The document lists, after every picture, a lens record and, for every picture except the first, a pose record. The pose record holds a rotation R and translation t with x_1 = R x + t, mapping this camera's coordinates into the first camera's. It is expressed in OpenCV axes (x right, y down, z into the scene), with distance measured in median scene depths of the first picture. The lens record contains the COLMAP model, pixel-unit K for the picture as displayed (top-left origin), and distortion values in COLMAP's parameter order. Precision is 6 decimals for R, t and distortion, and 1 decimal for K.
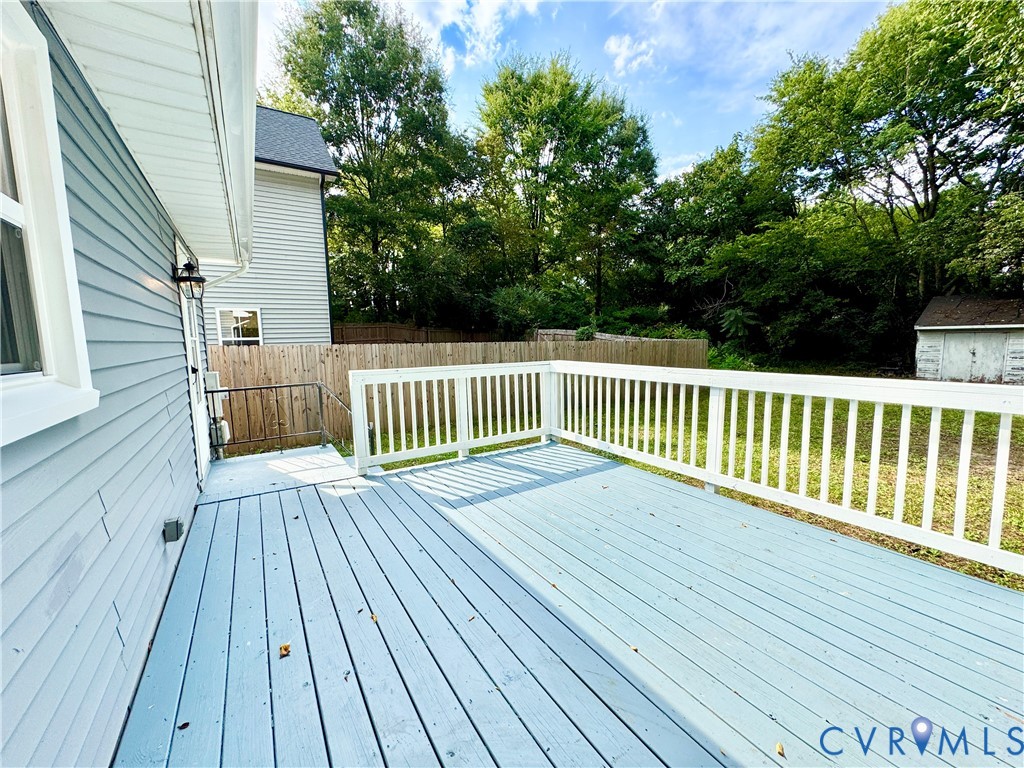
lens RADIAL K [[411.2, 0, 513.5], [0, 411.2, 385.6], [0, 0, 1]] dist [-0.000668, -0.000181]
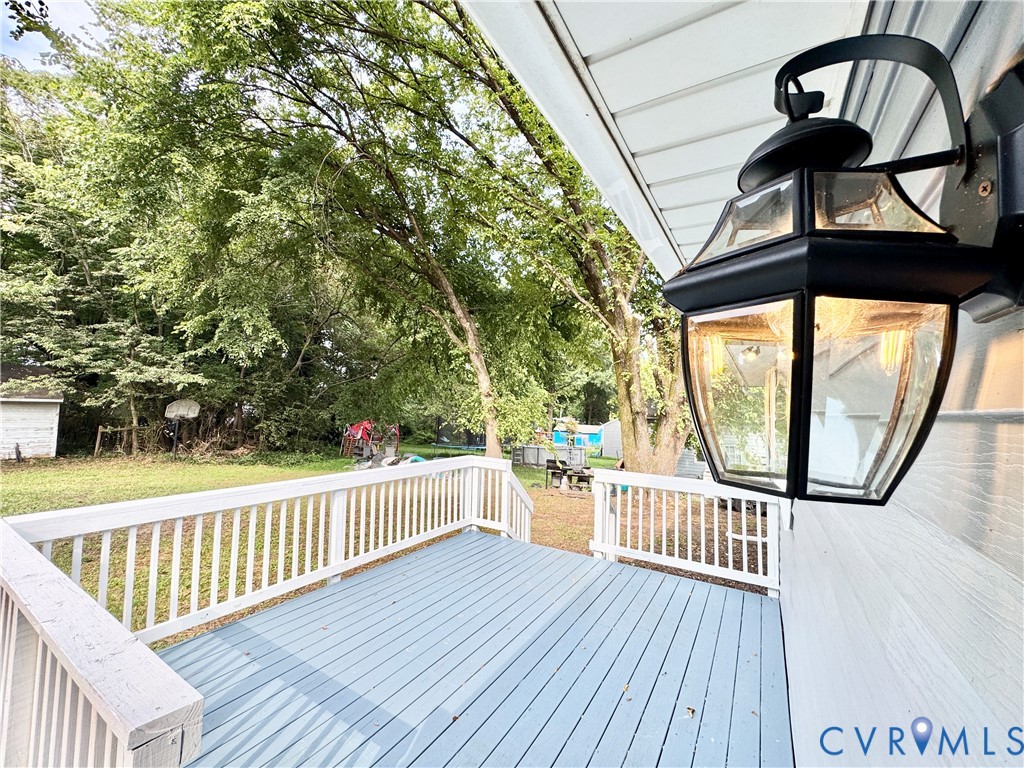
lens RADIAL K [[411.2, 0, 512.6], [0, 411.2, 386.7], [0, 0, 1]] dist [-0.000668, -0.000181]
pose [[-0.443722, 0.062545, 0.893979, -0.142599], [0.084860, 0.996012, -0.027564, -0.038183], [-0.892138, 0.063632, -0.447260, 0.187333]]
